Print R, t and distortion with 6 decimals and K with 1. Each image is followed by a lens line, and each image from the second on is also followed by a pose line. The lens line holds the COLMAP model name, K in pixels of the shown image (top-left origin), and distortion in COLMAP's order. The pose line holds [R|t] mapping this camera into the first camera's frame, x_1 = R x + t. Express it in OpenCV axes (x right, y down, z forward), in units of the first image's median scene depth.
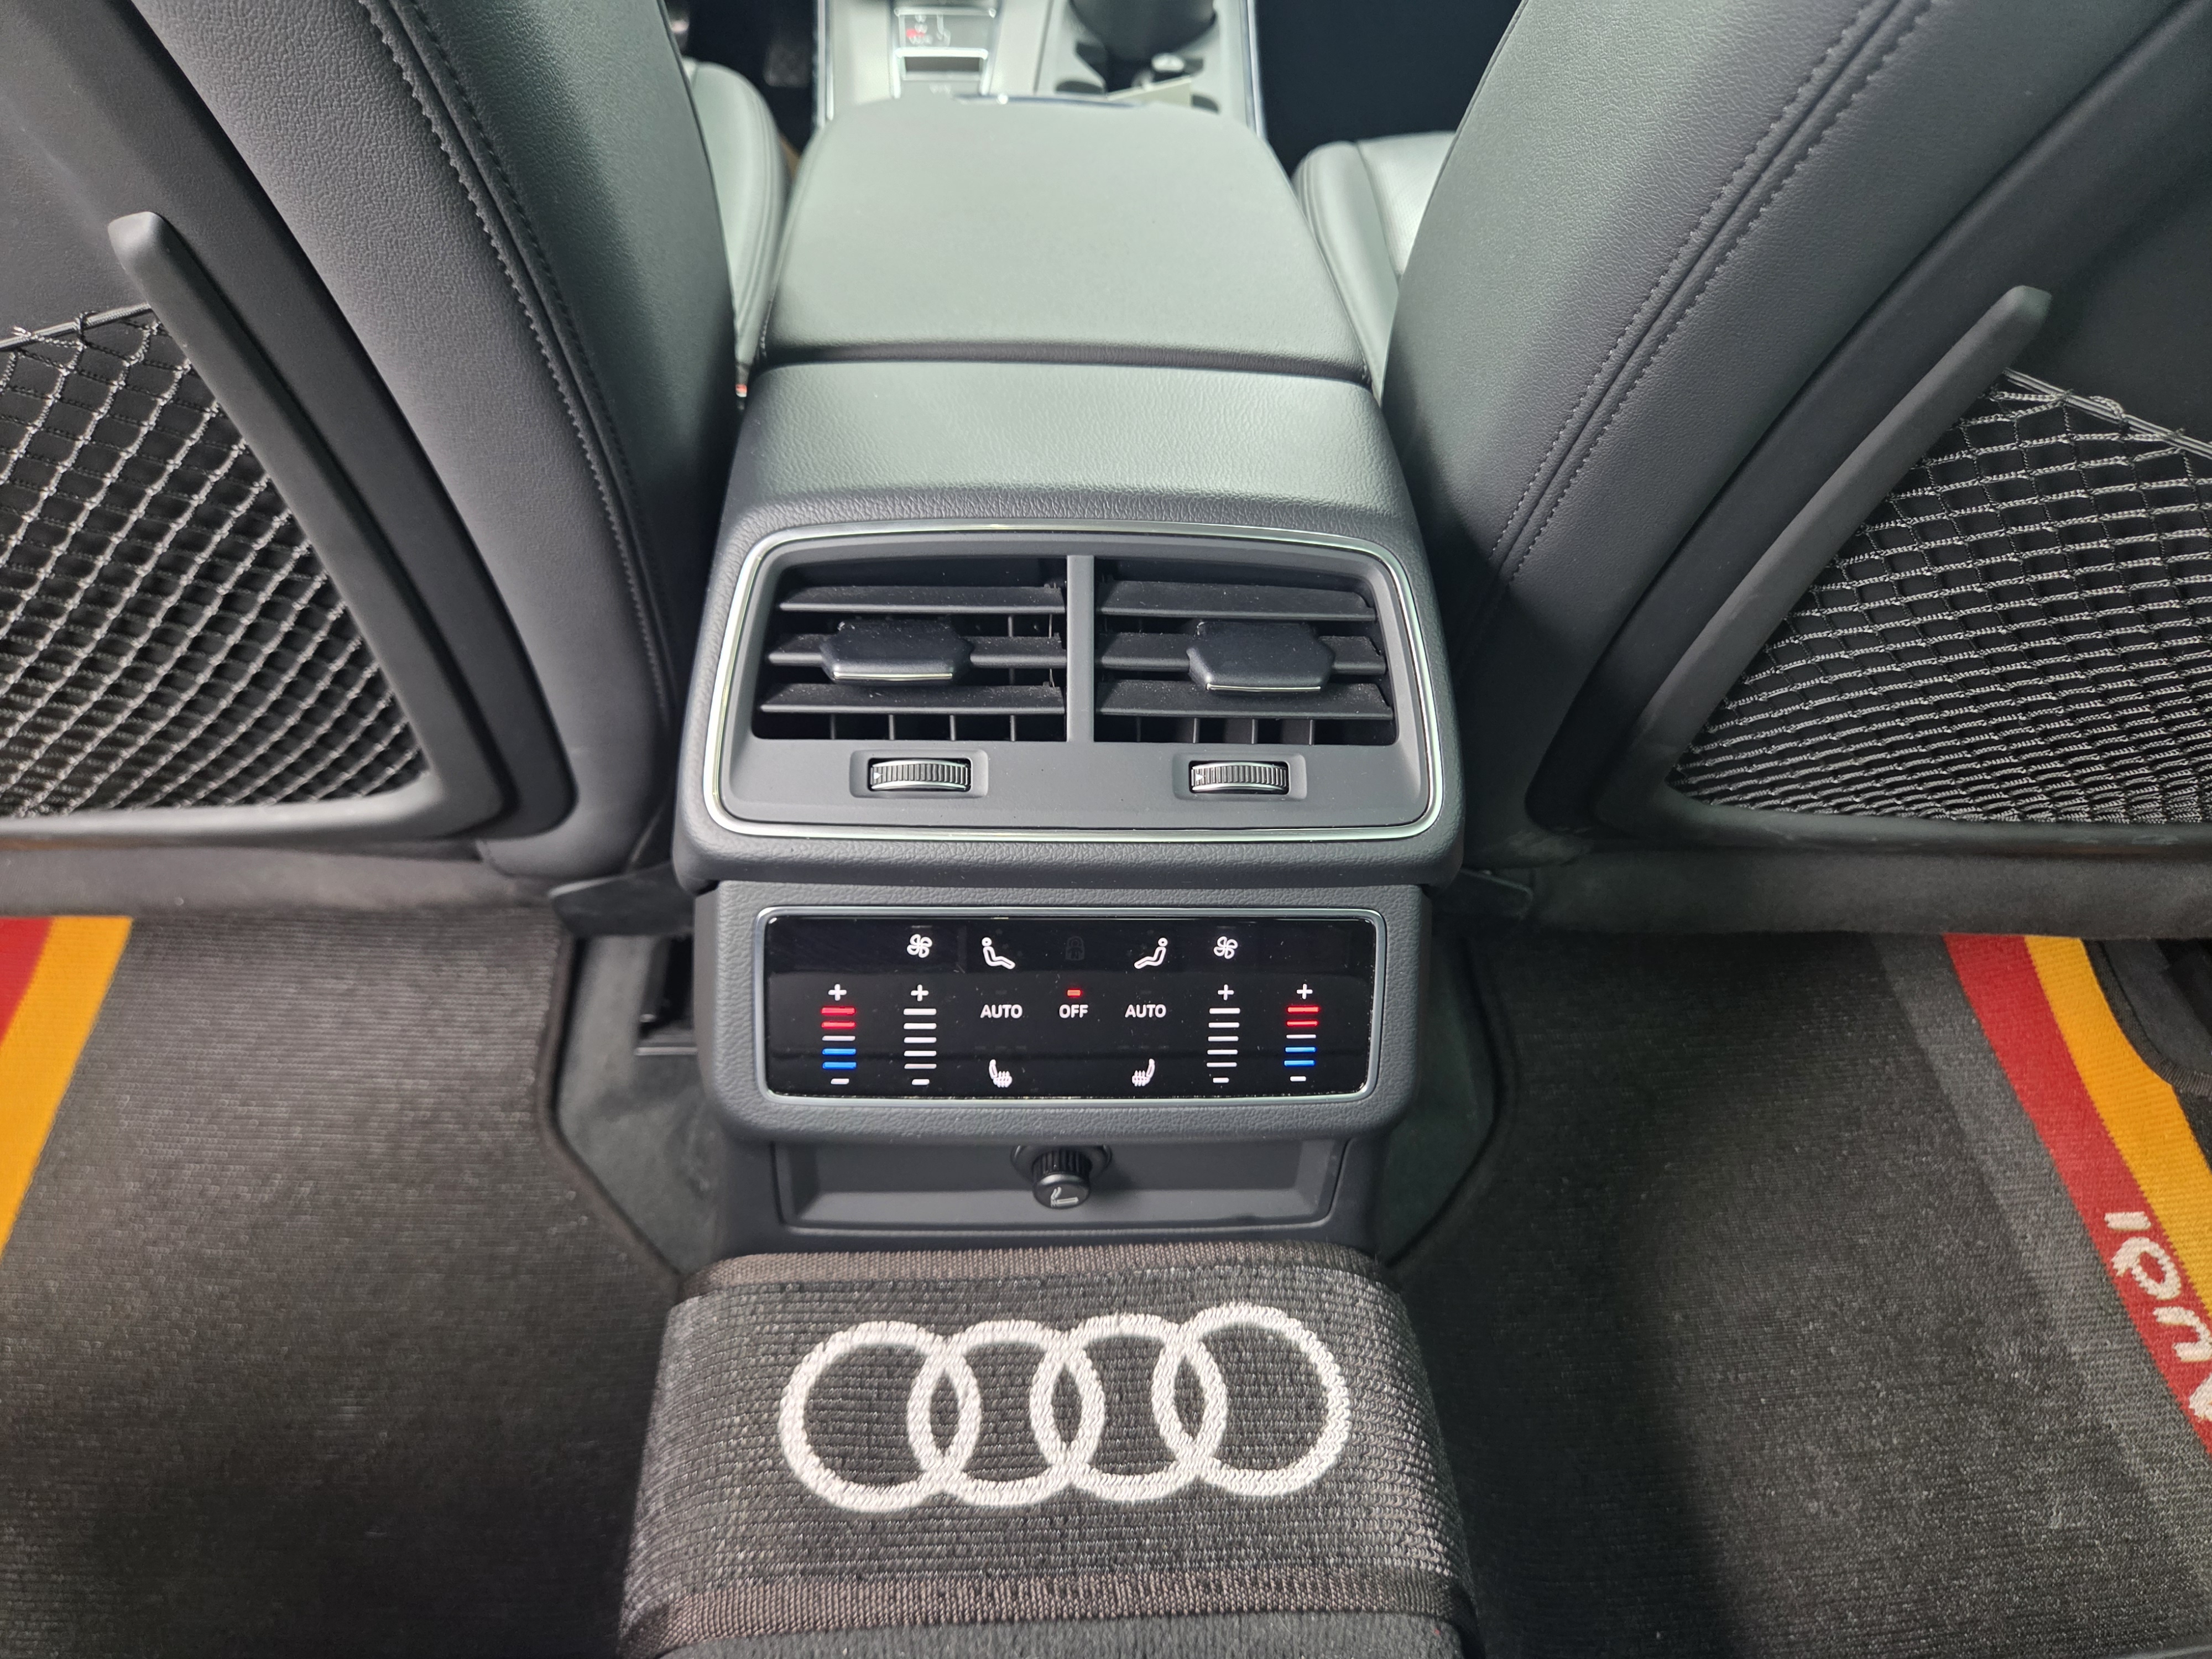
lens RADIAL K [[1474.9, 0, 1114.9], [0, 1474.9, 831.3], [0, 0, 1]] dist [0.050926, -0.052594]
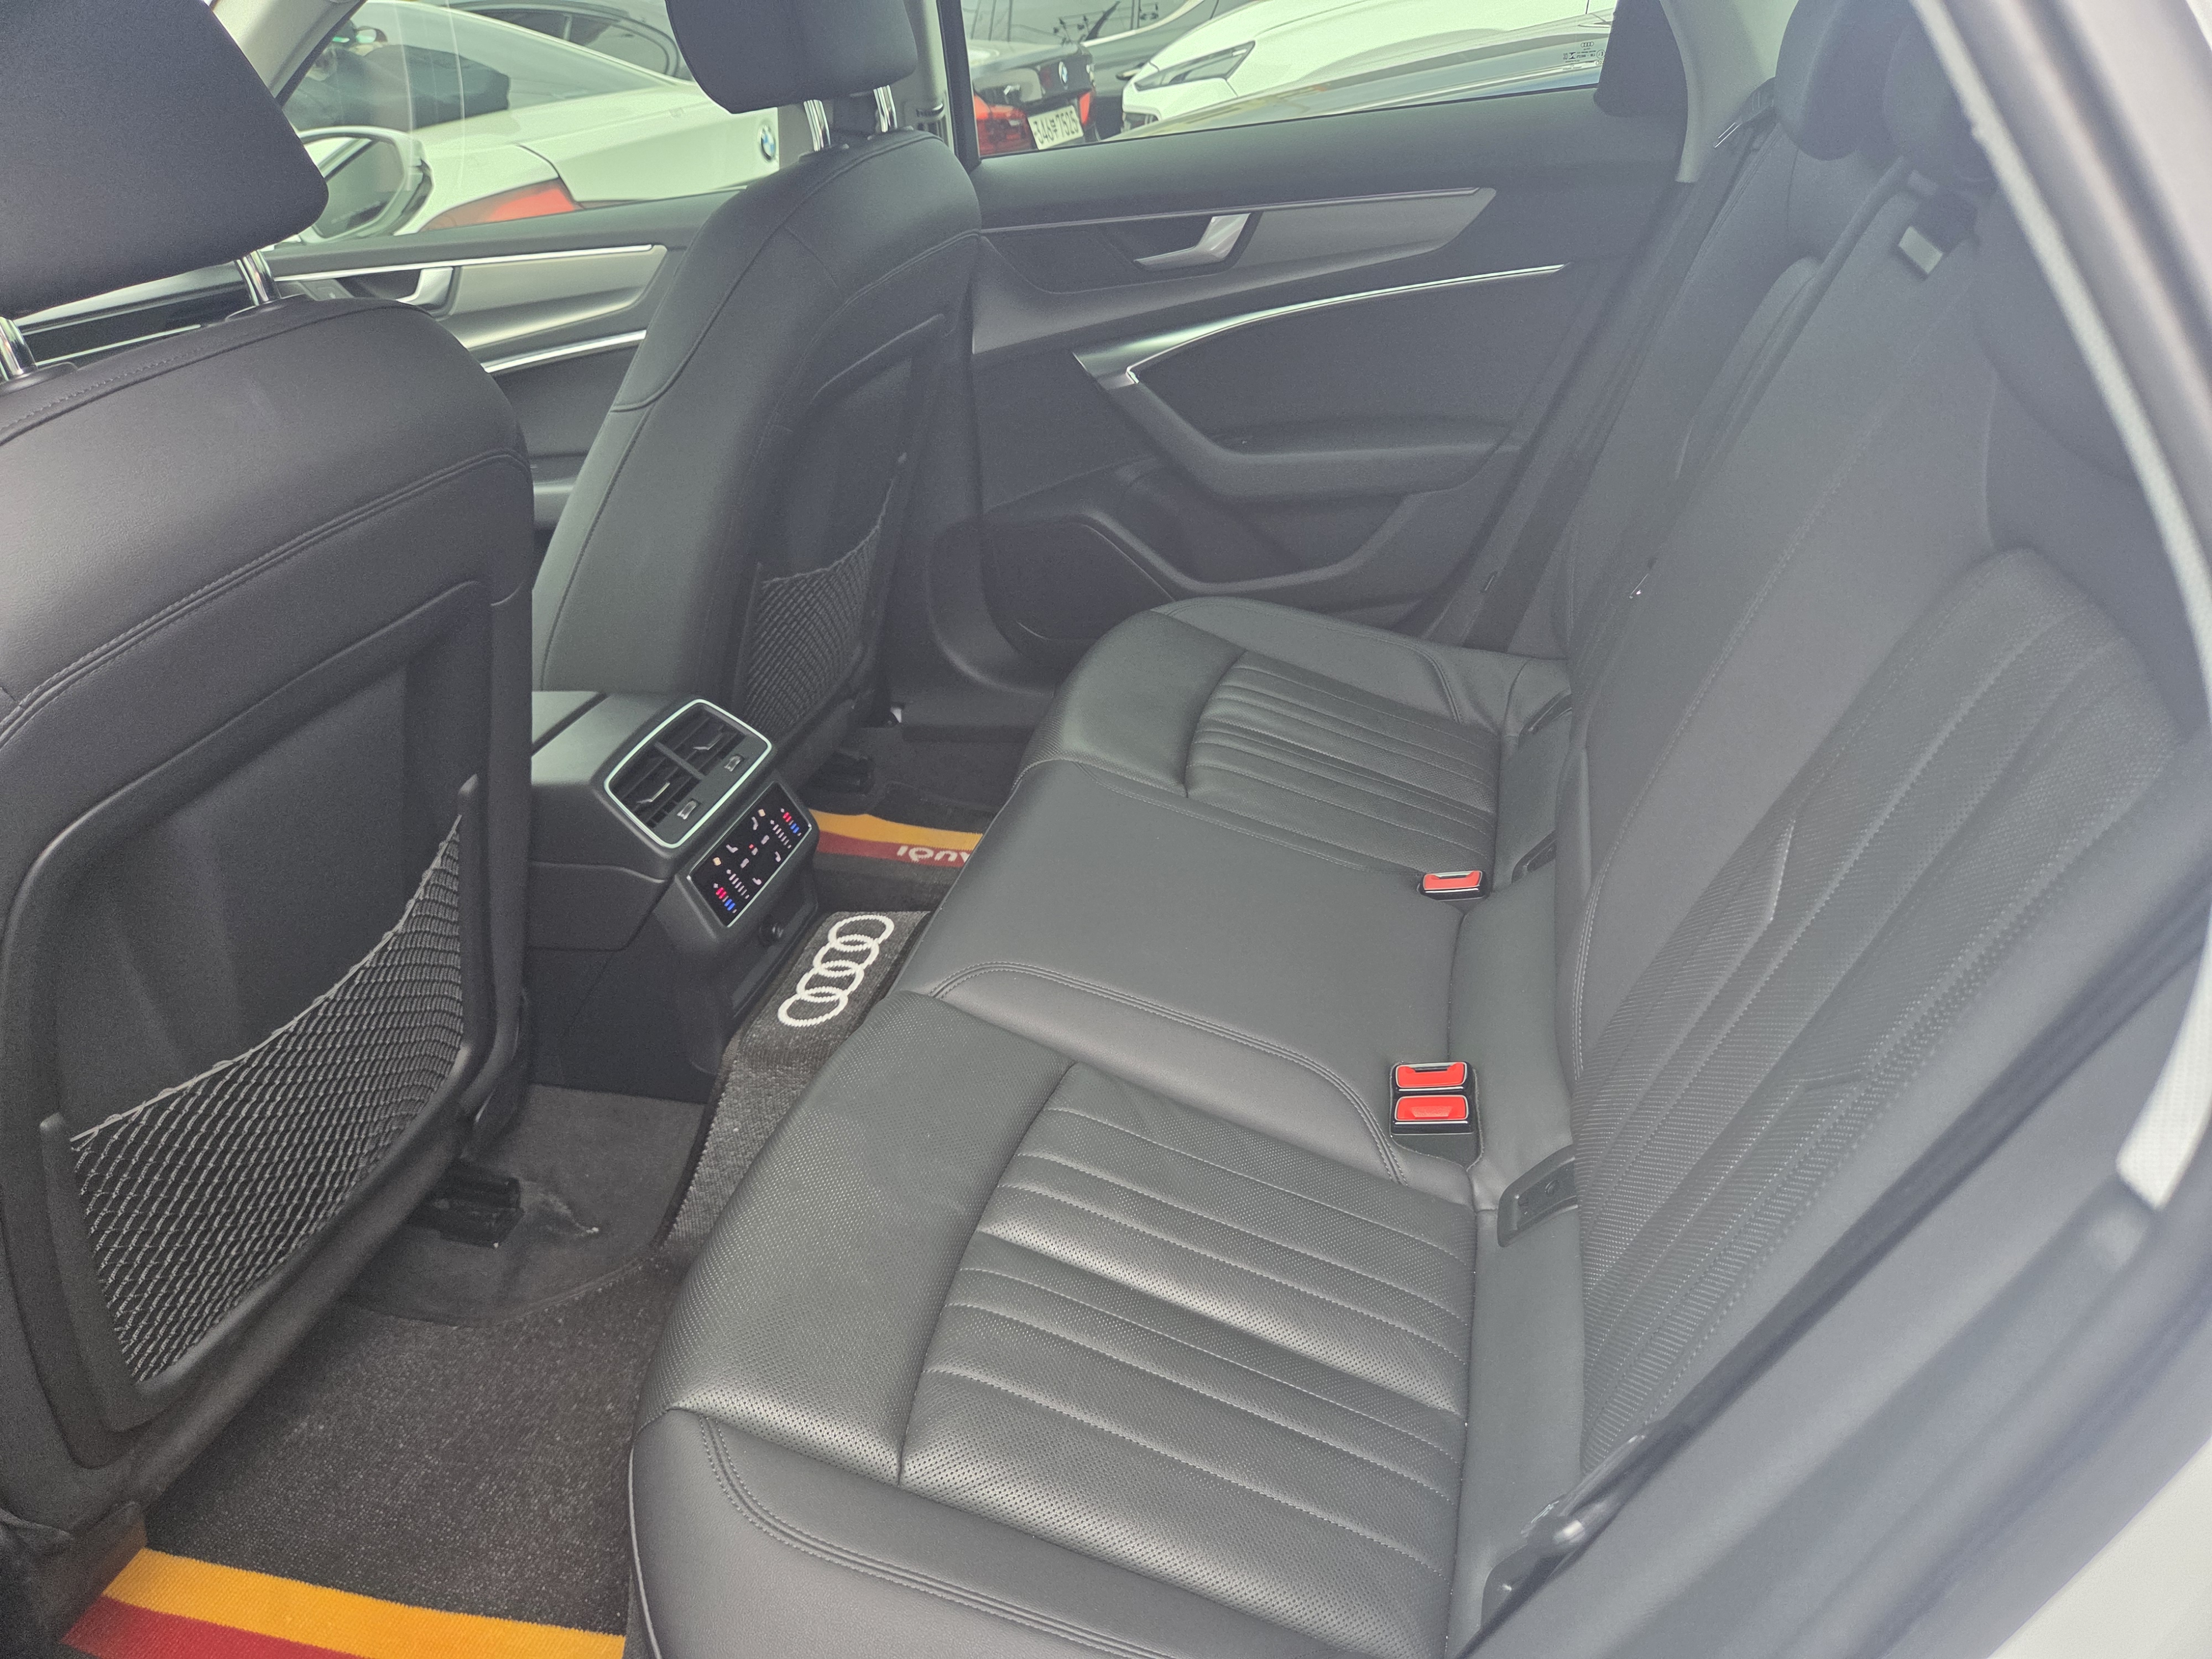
lens RADIAL K [[1474.9, 0, 1114.9], [0, 1474.9, 831.3], [0, 0, 1]] dist [0.050926, -0.052594]
pose [[0.279632, -0.538237, 0.795052, -2.245664], [0.730085, 0.656990, 0.187989, 0.059776], [-0.623524, 0.527888, 0.576674, -1.289305]]
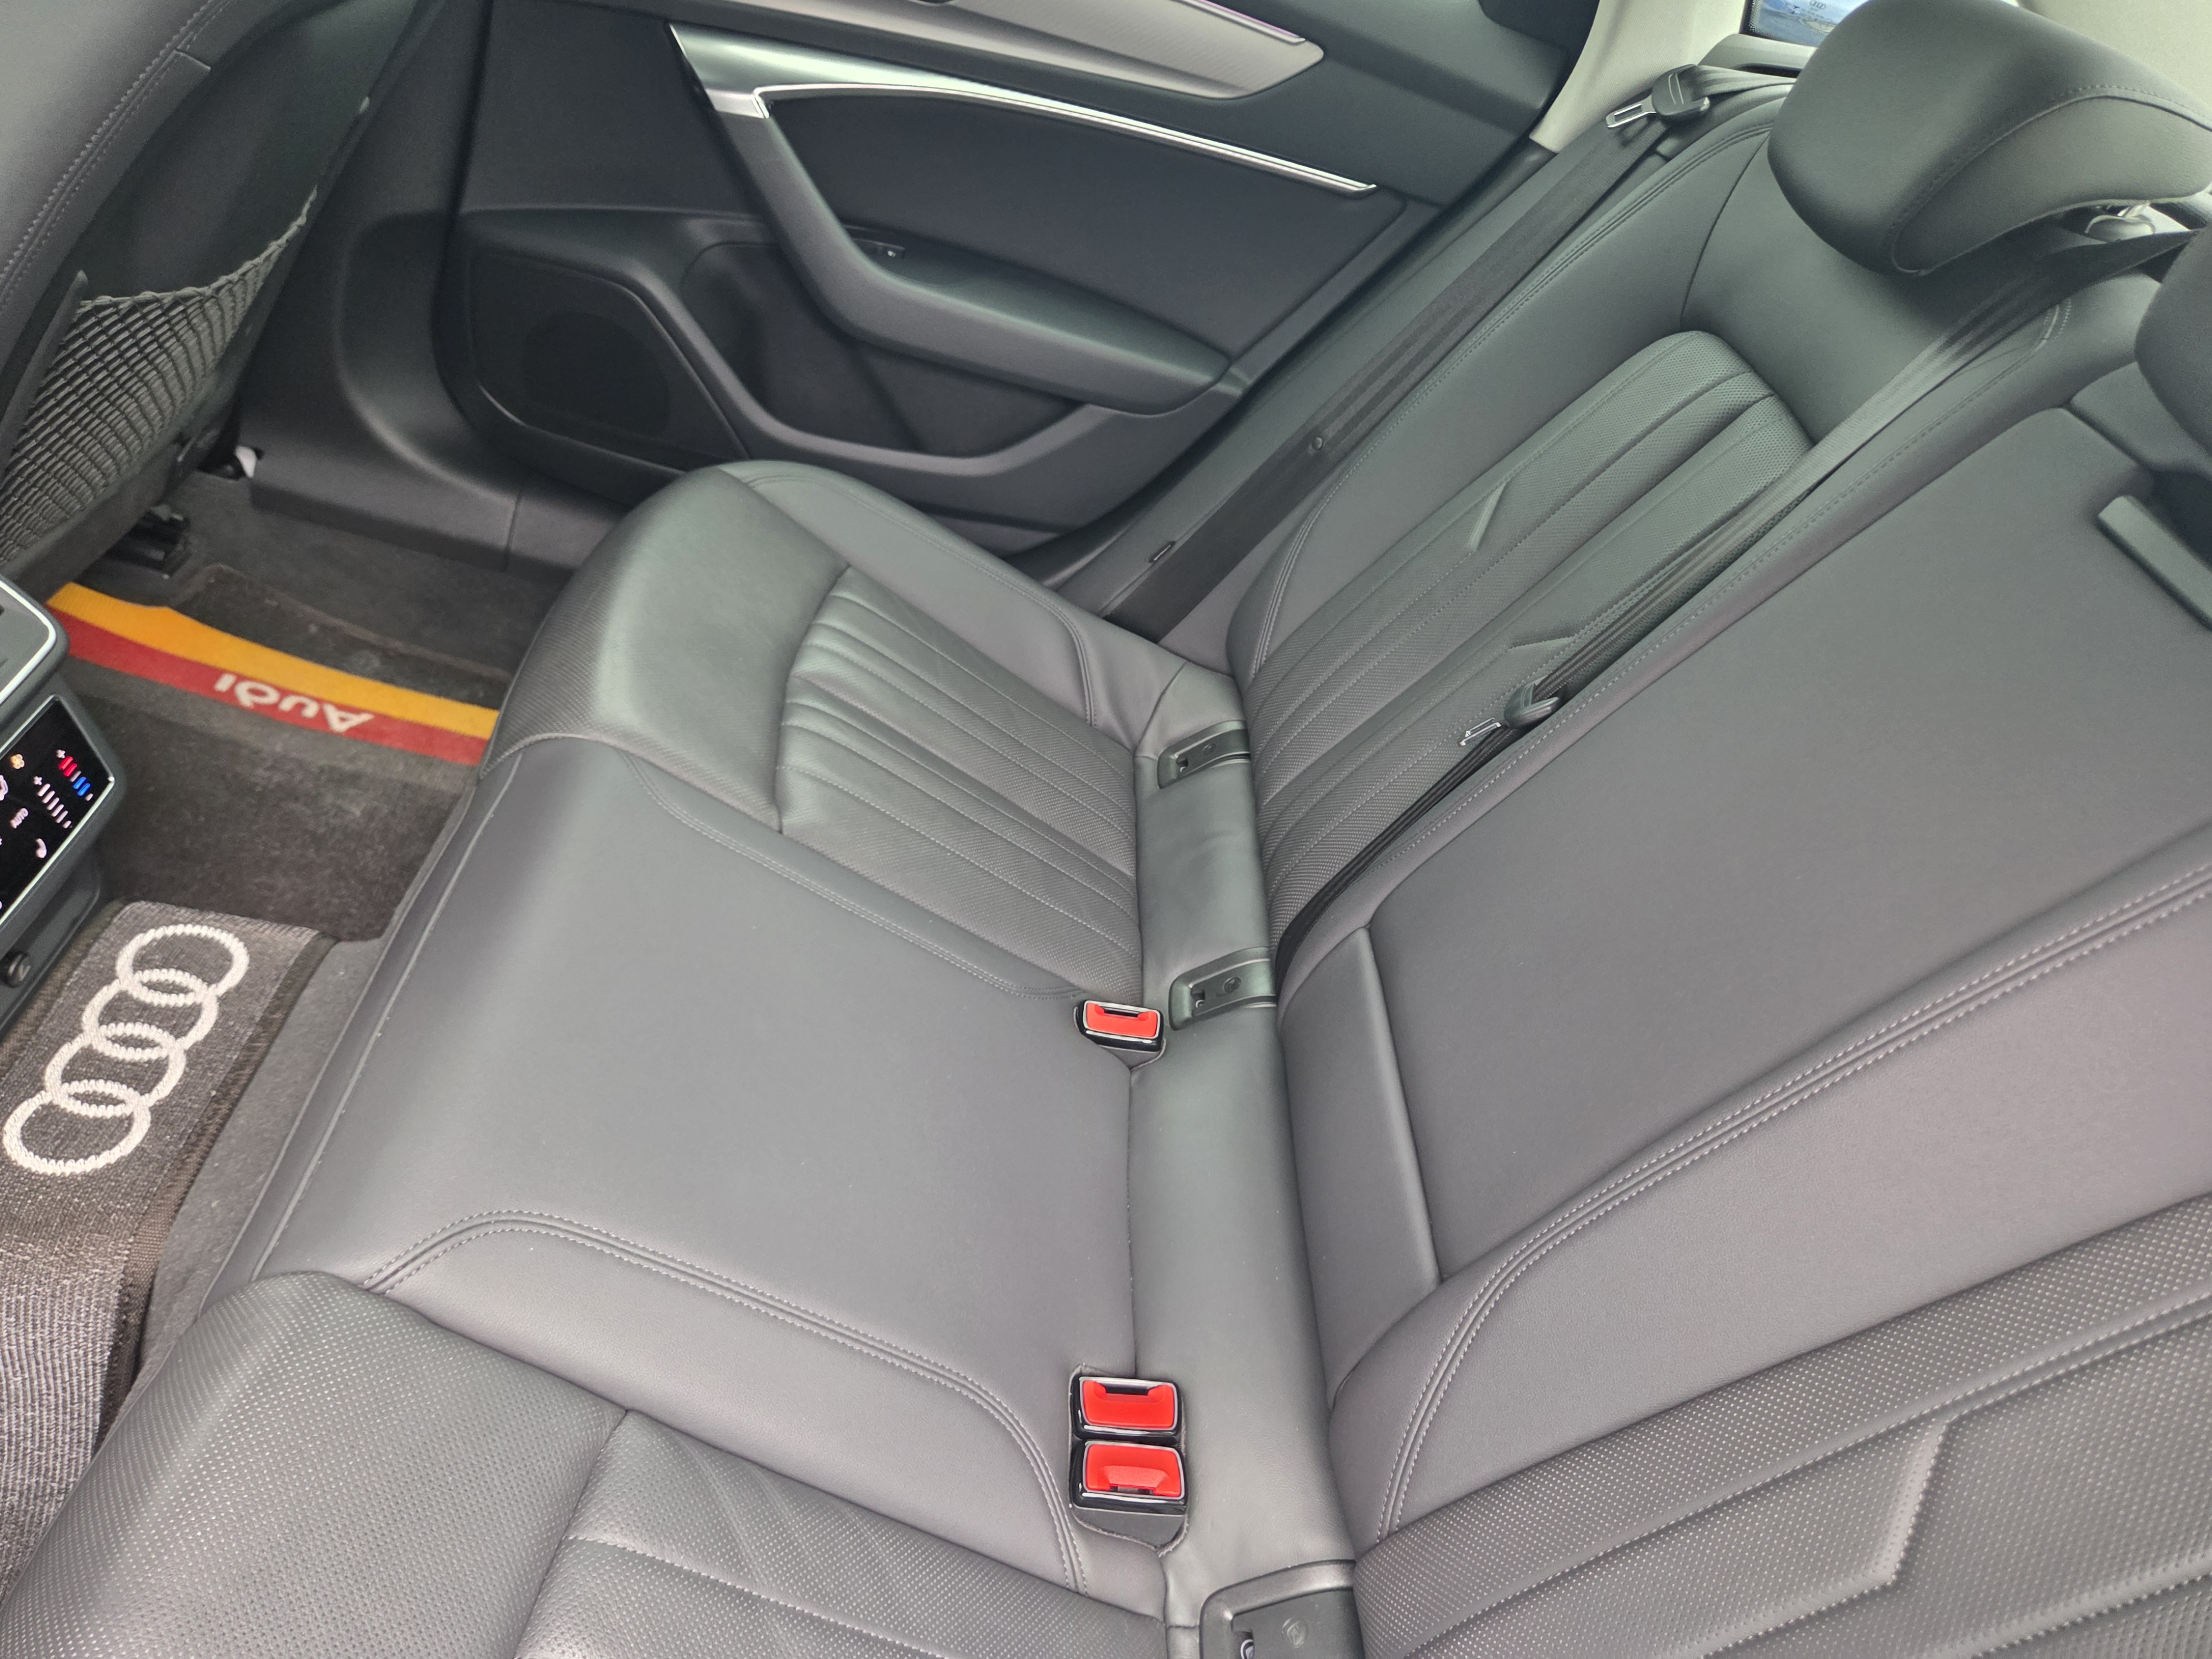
lens RADIAL K [[1511.3, 0, 1097.8], [0, 1511.3, 817.0], [0, 0, 1]] dist [0.059561, -0.058603]
pose [[0.056884, -0.639863, 0.766381, -1.242927], [0.414215, 0.713566, 0.565022, -0.357728], [-0.908400, 0.285306, 0.305632, -0.662696]]
